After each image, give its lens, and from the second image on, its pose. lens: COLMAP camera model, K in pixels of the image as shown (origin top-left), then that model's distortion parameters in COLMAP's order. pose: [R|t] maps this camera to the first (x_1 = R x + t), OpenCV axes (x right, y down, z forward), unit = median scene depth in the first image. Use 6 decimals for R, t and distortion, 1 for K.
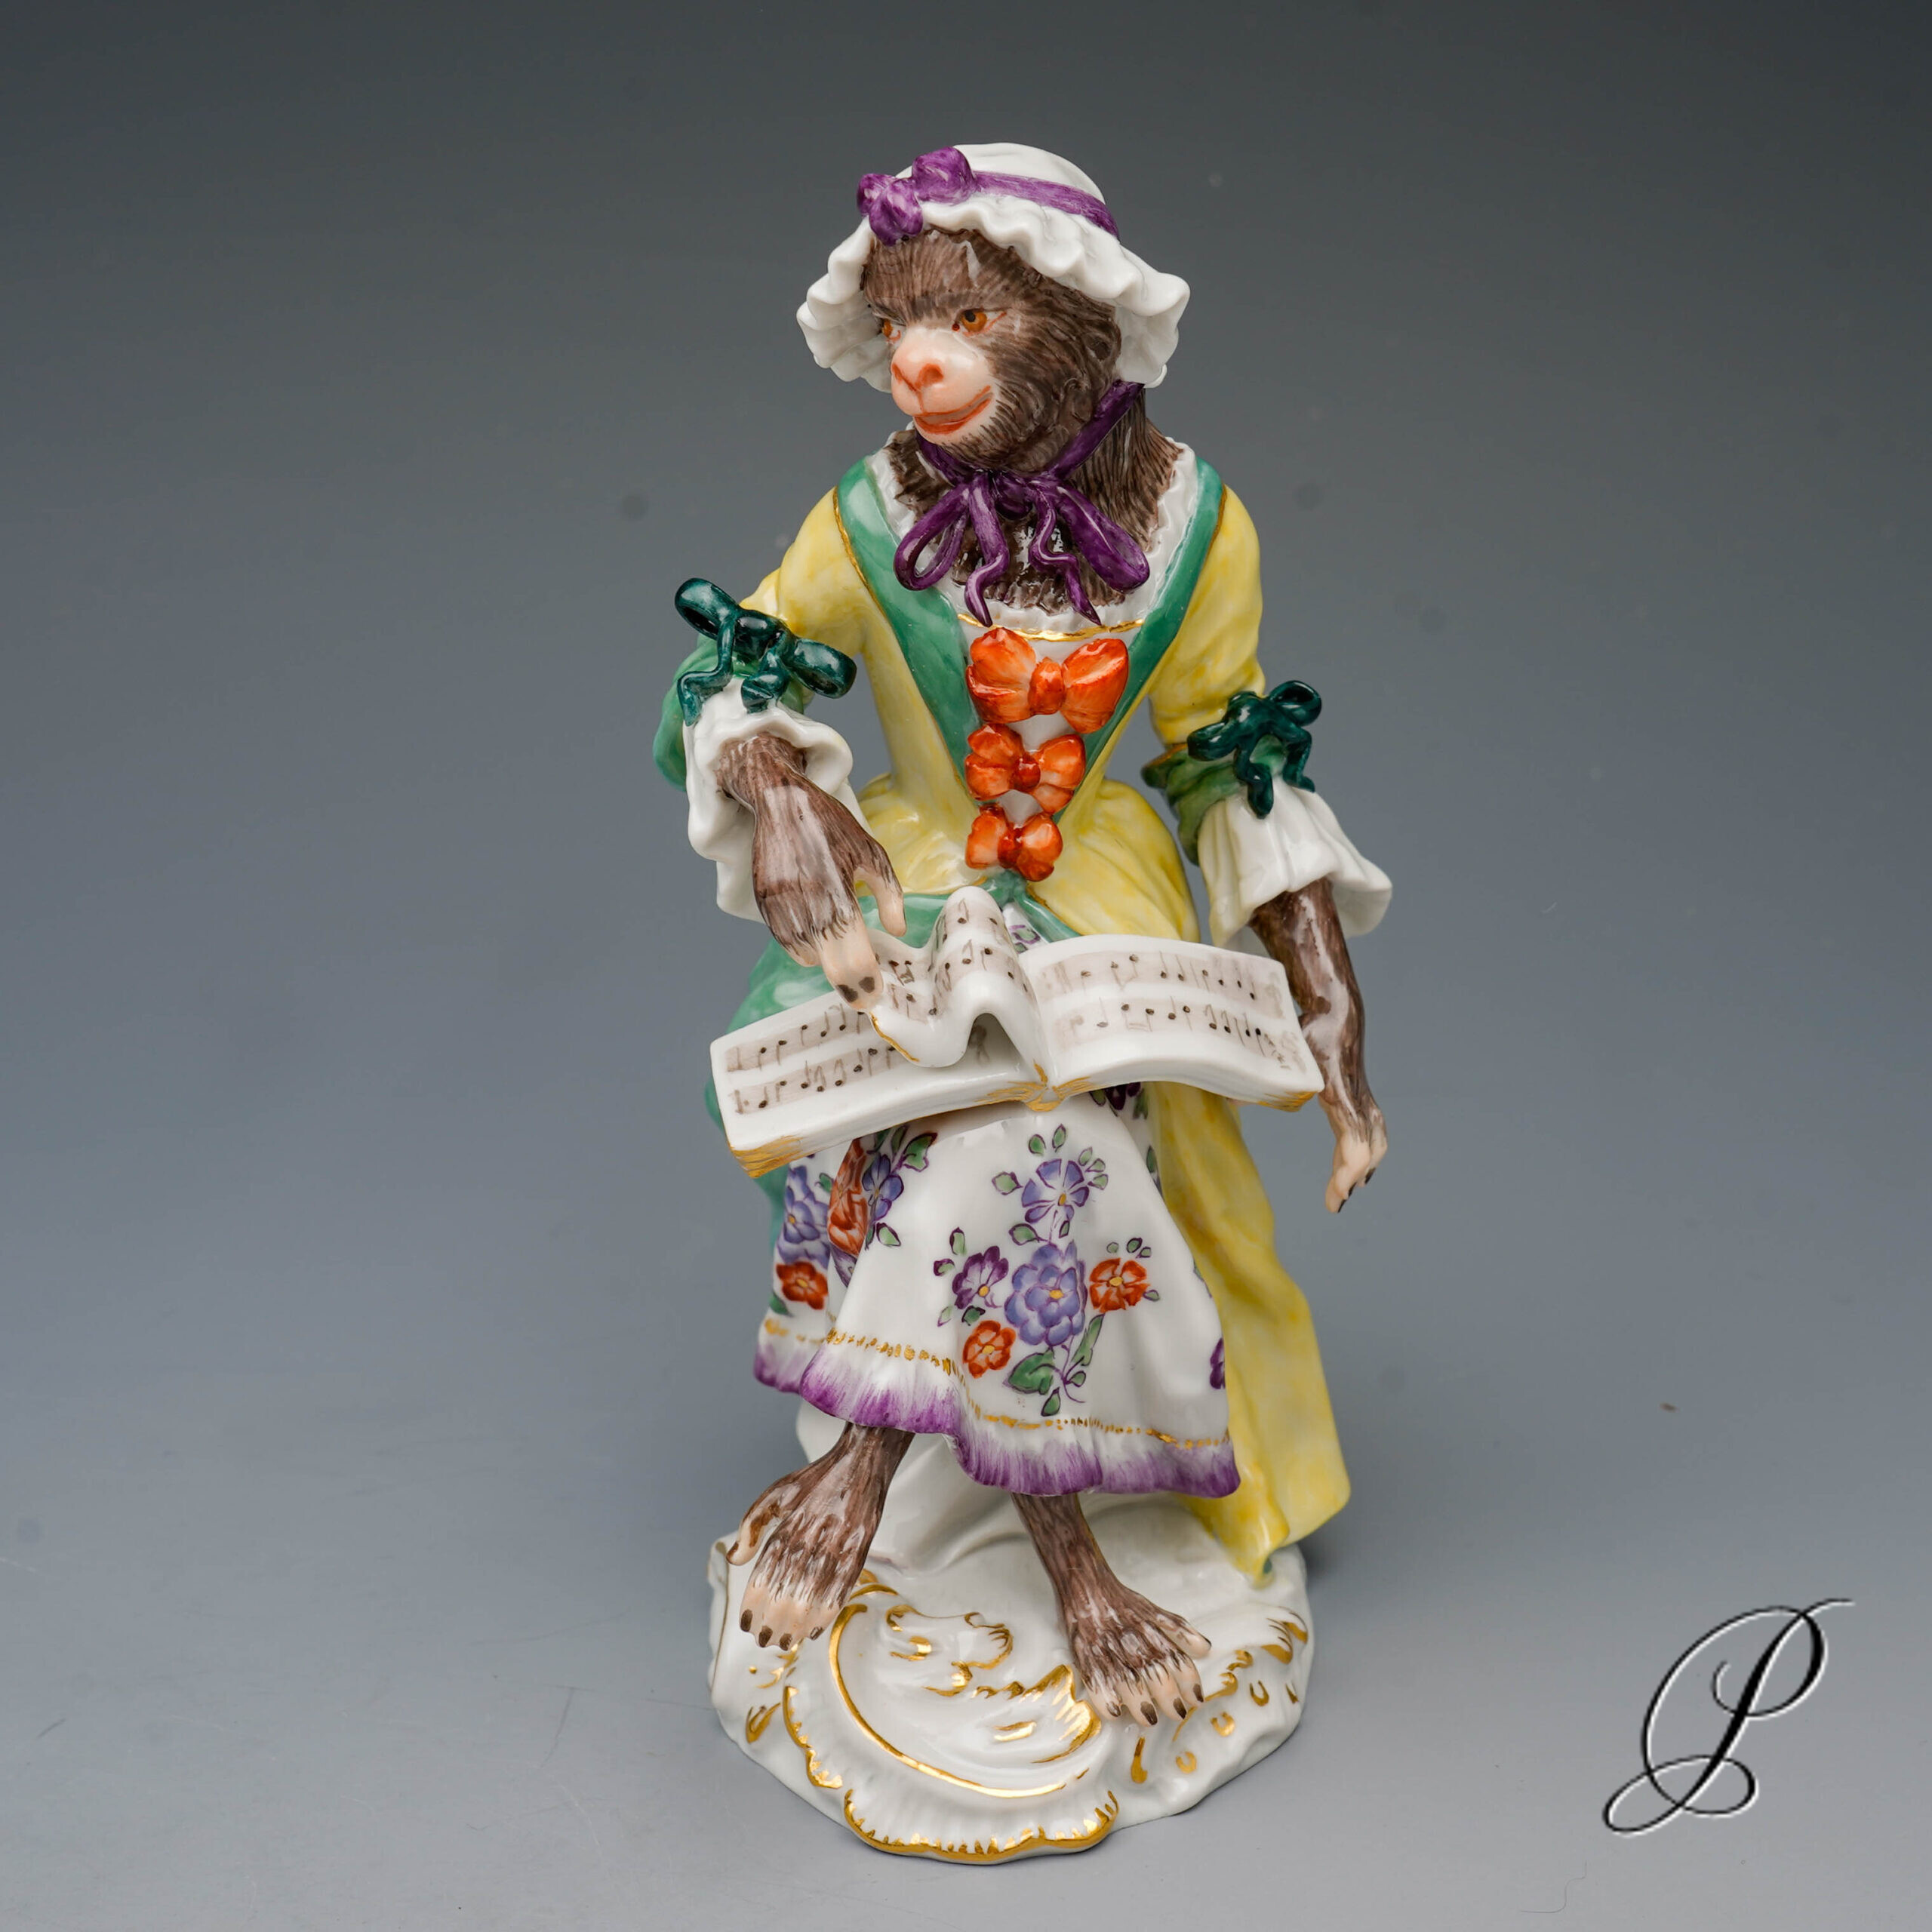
lens RADIAL K [[3132.2, 0, 1020.2], [0, 3132.2, 883.3], [0, 0, 1]] dist [0.008667, 0.009960]
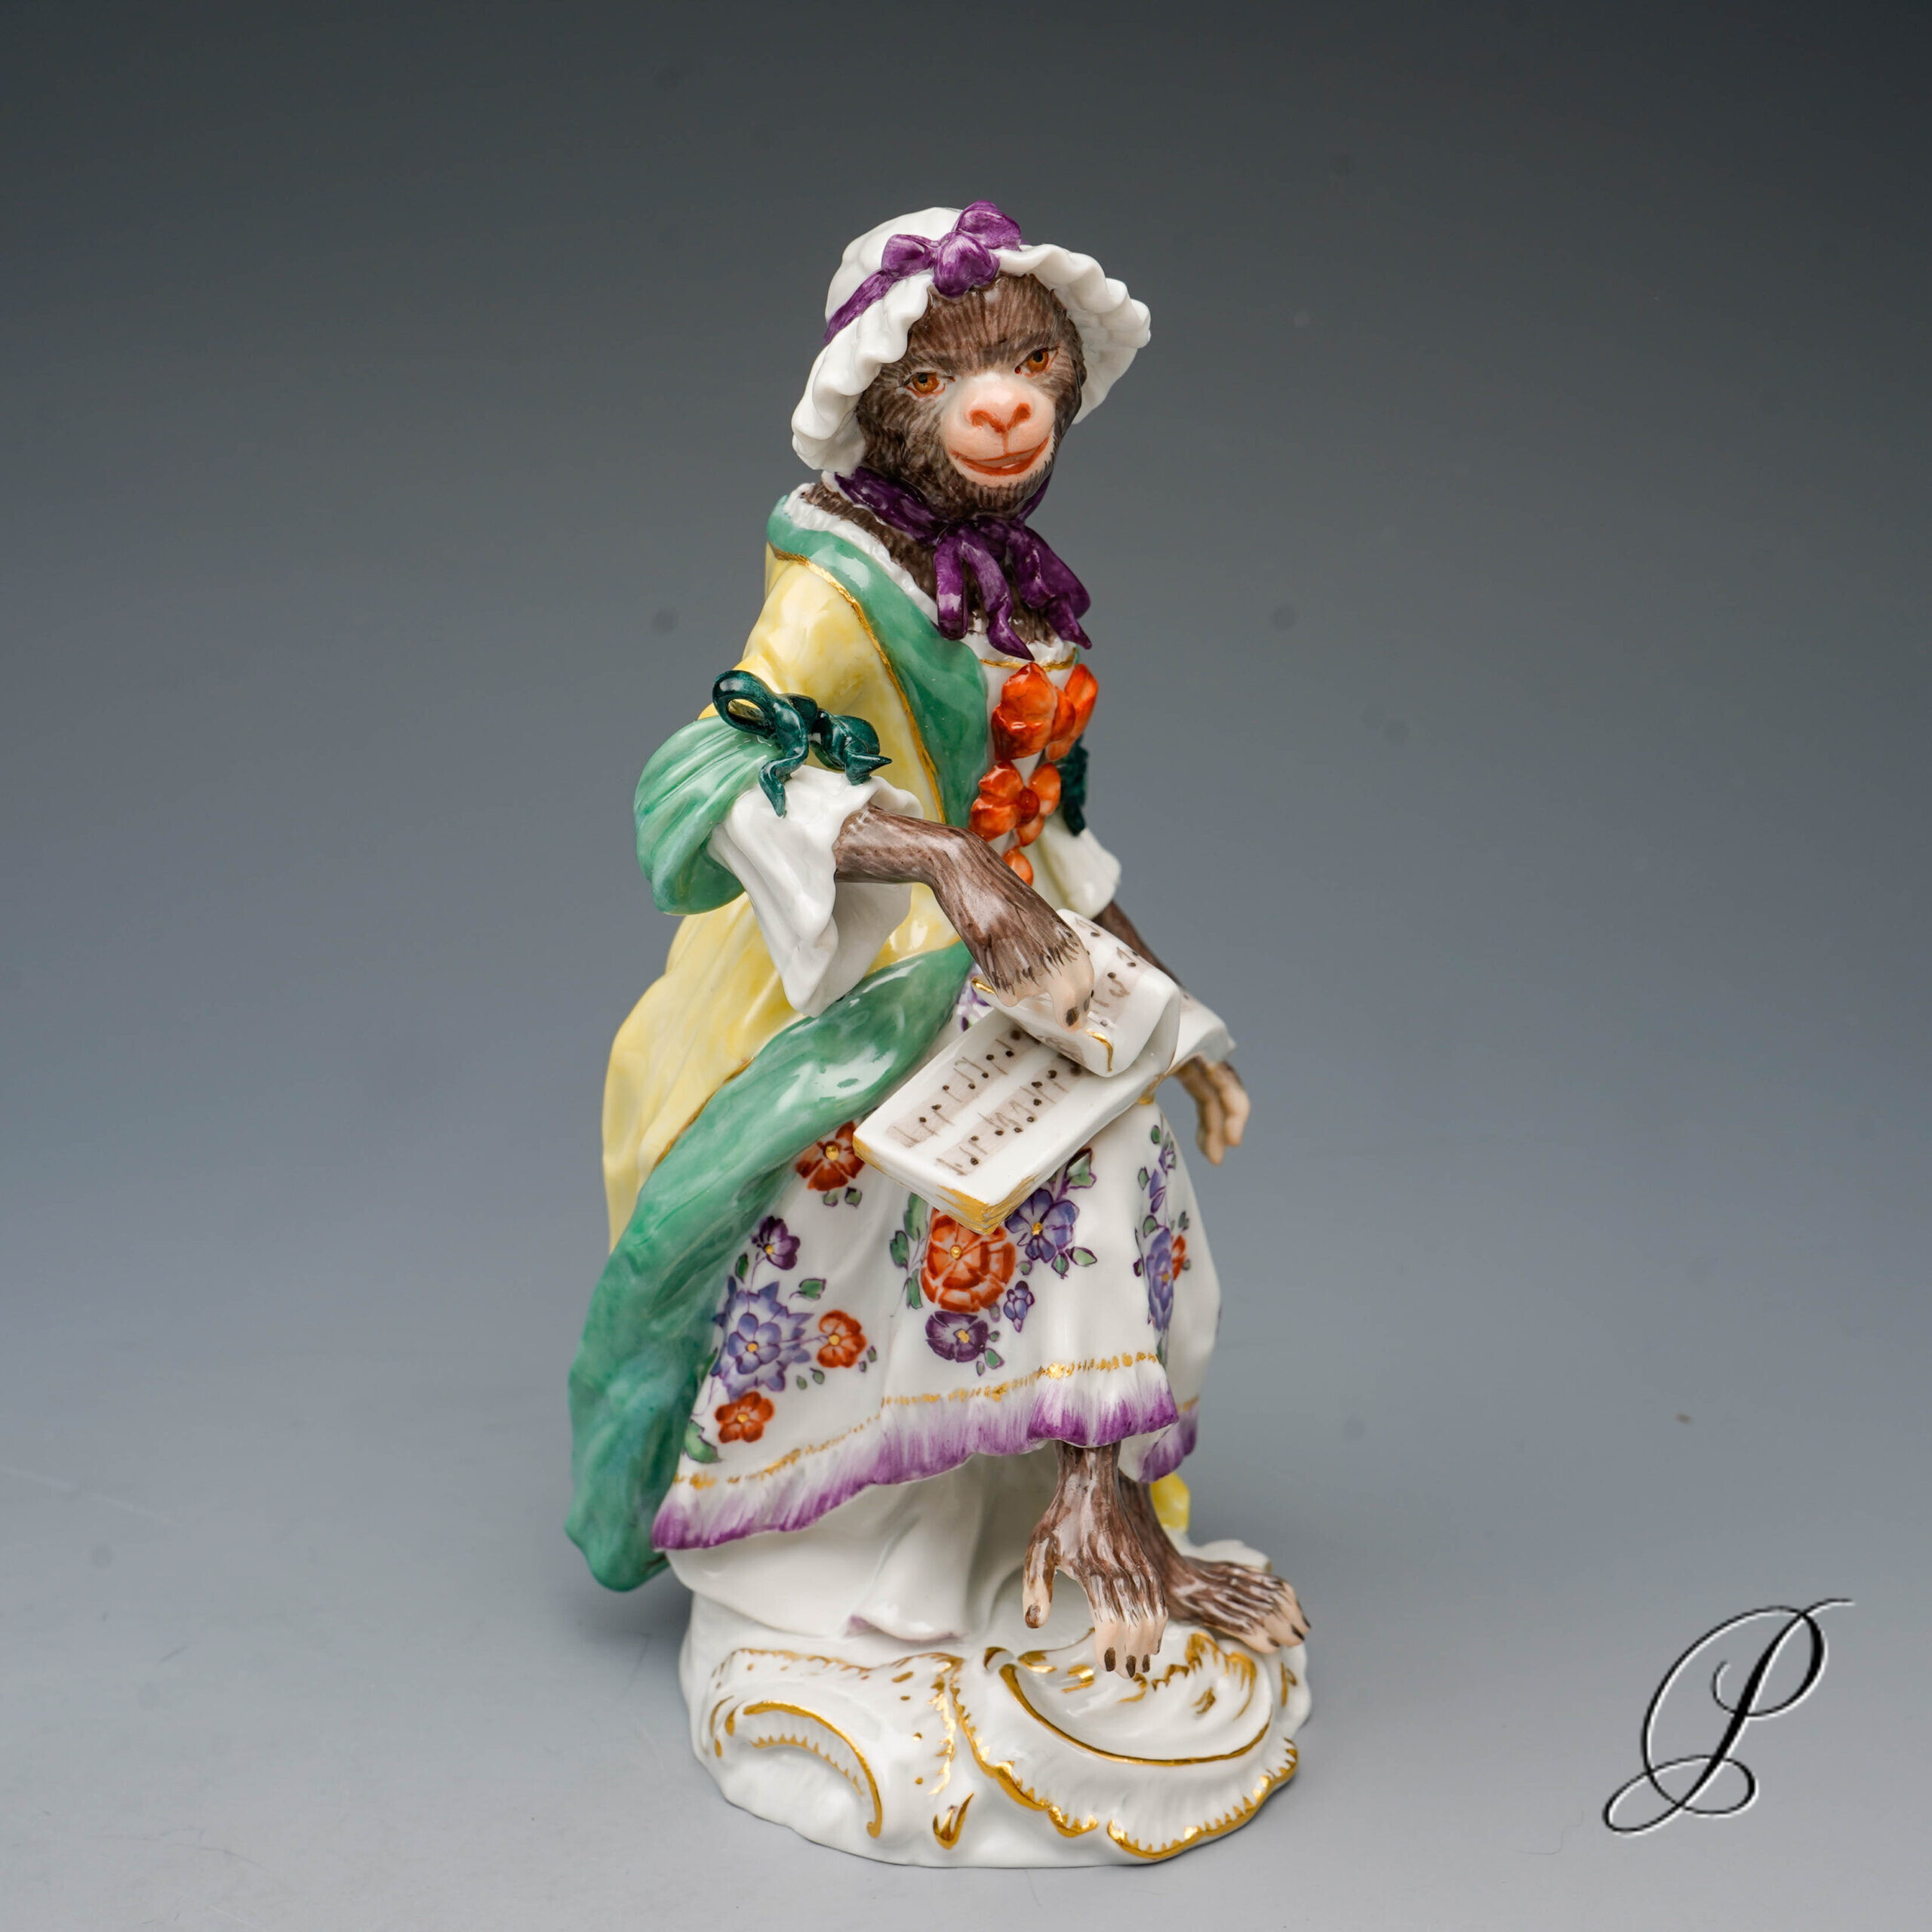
lens RADIAL K [[2898.3, 0, 1036.9], [0, 2898.3, 966.3], [0, 0, 1]] dist [0.016731, -0.015874]
pose [[0.678136, -0.205751, 0.705548, -0.694071], [0.260330, 0.965015, 0.031200, -0.012717], [-0.687284, 0.162518, 0.707975, 0.318721]]
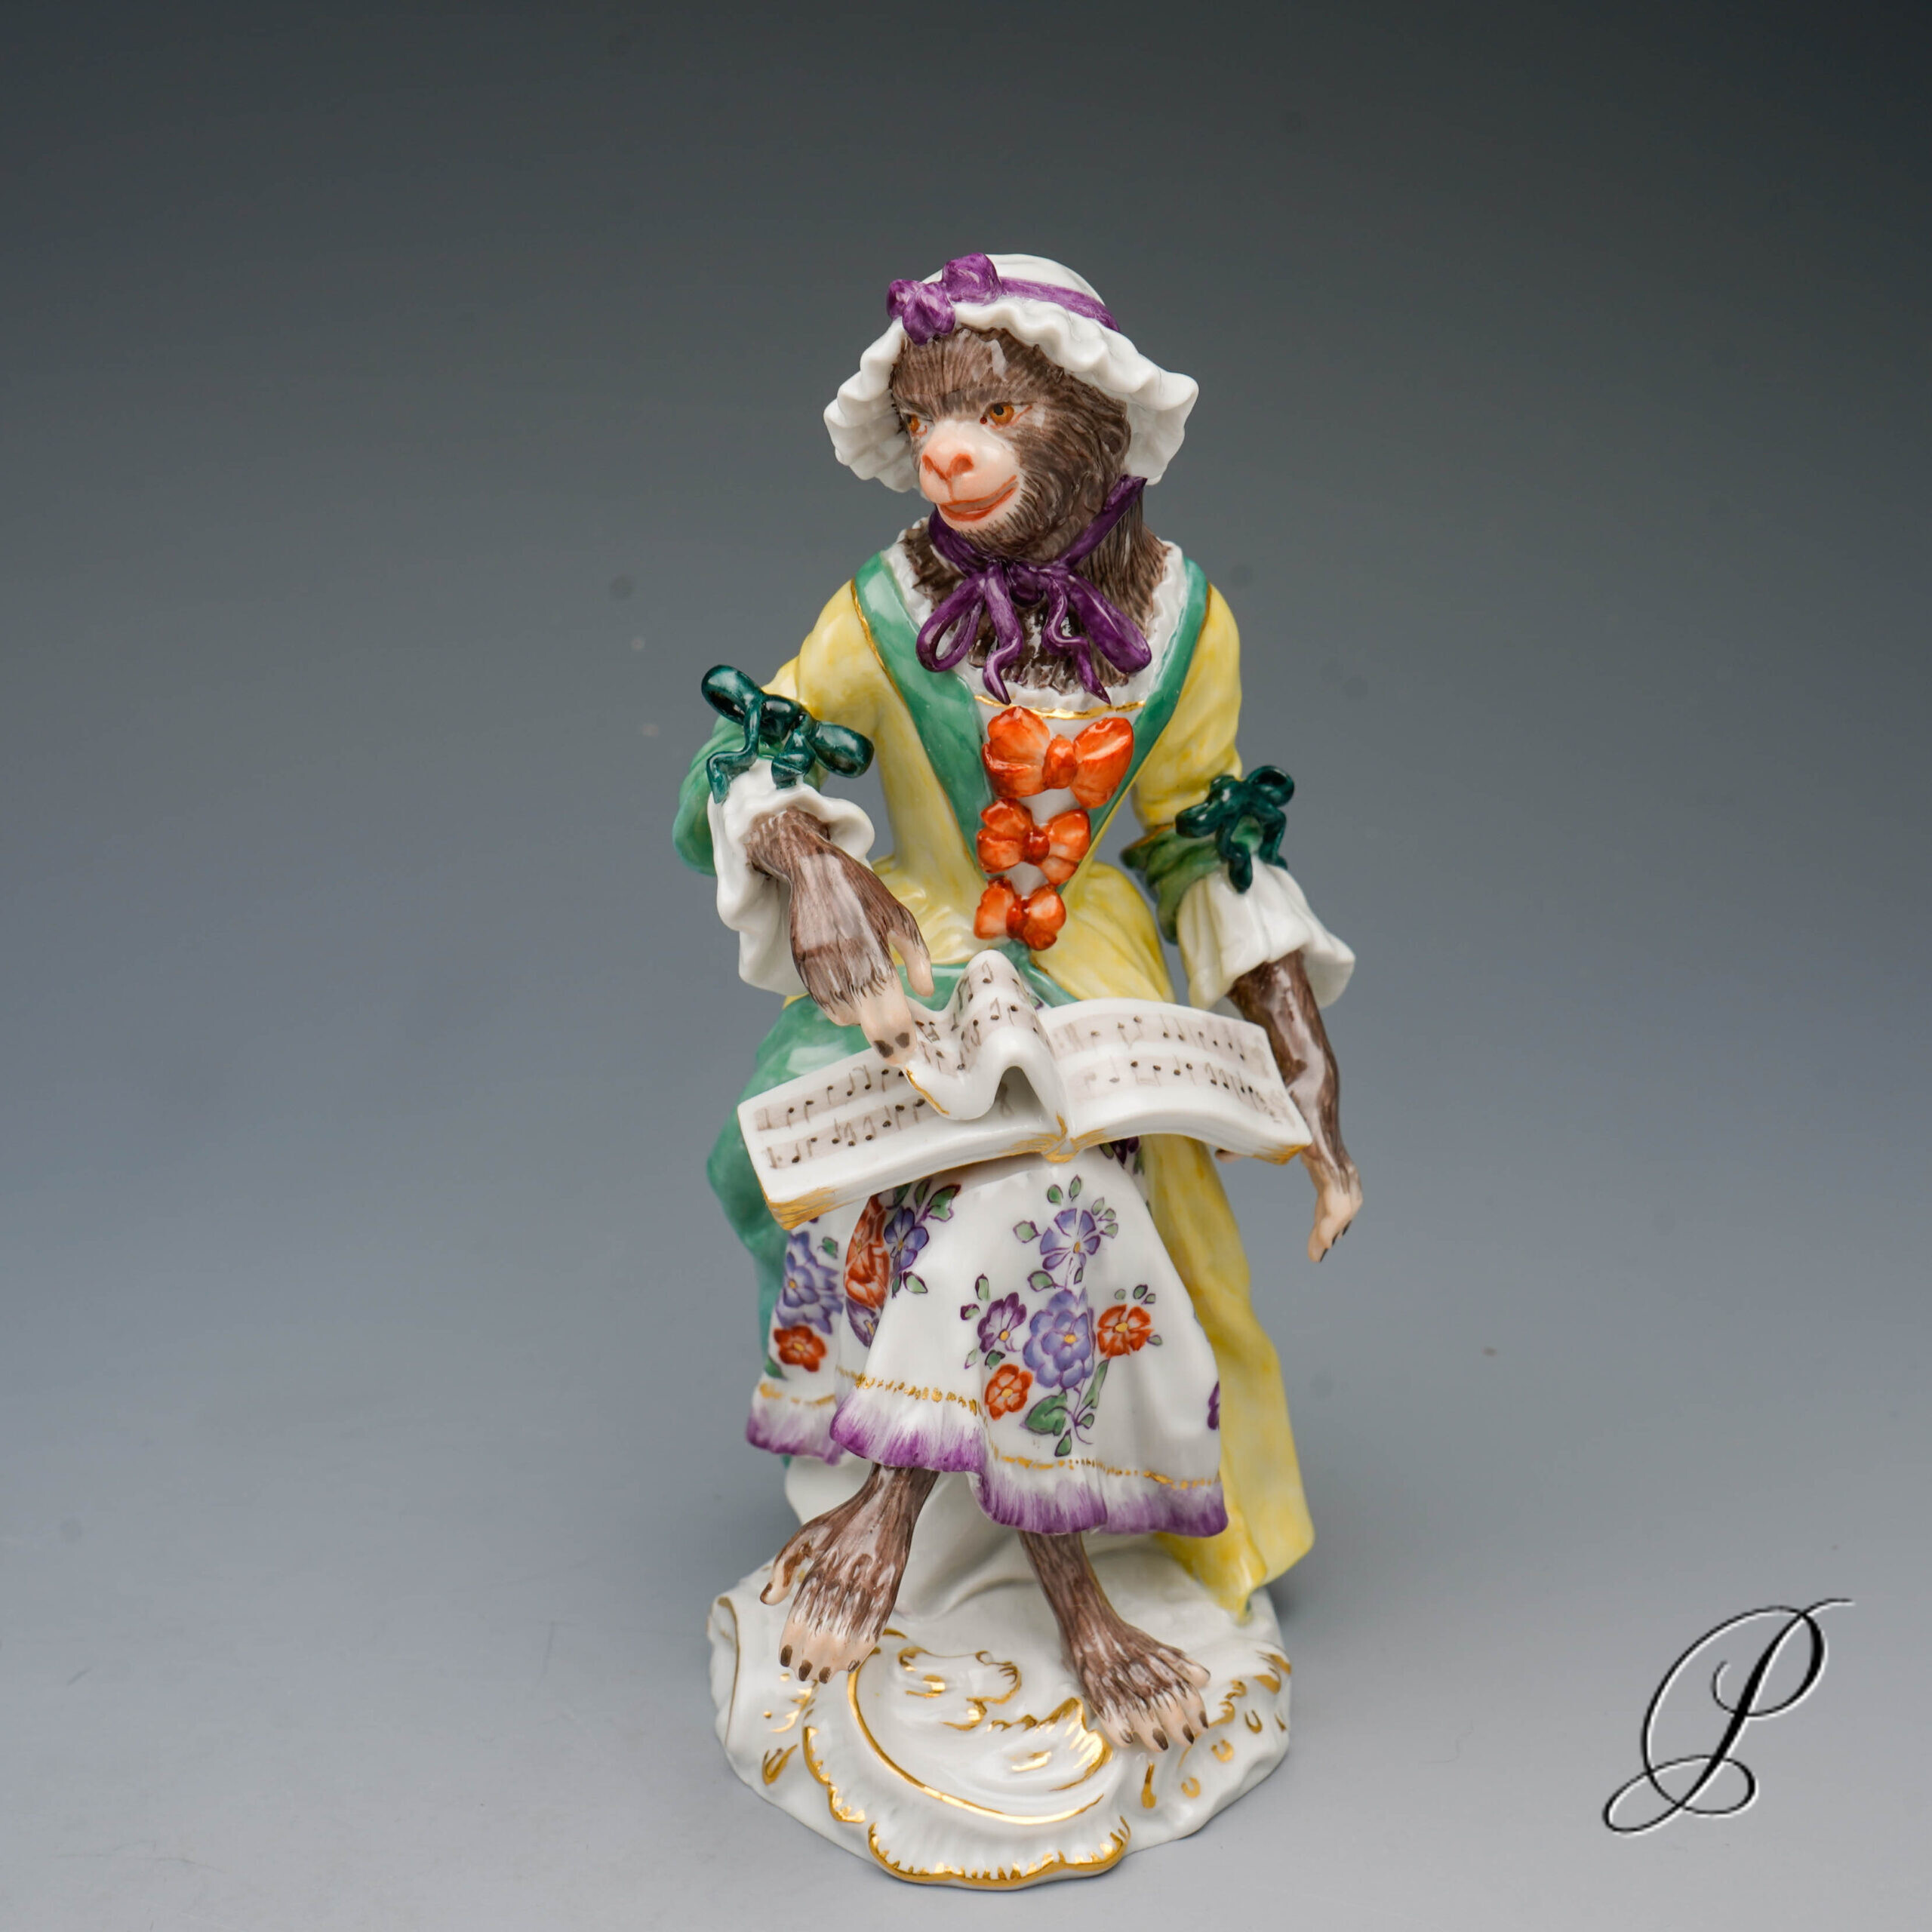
lens RADIAL K [[2896.1, 0, 969.4], [0, 2896.1, 935.7], [0, 0, 1]] dist [0.008193, 0.028317]
pose [[0.997529, -0.009429, 0.069619, -0.089487], [0.012723, 0.998813, -0.047019, 0.041235], [-0.069093, 0.047788, 0.996465, 0.023483]]
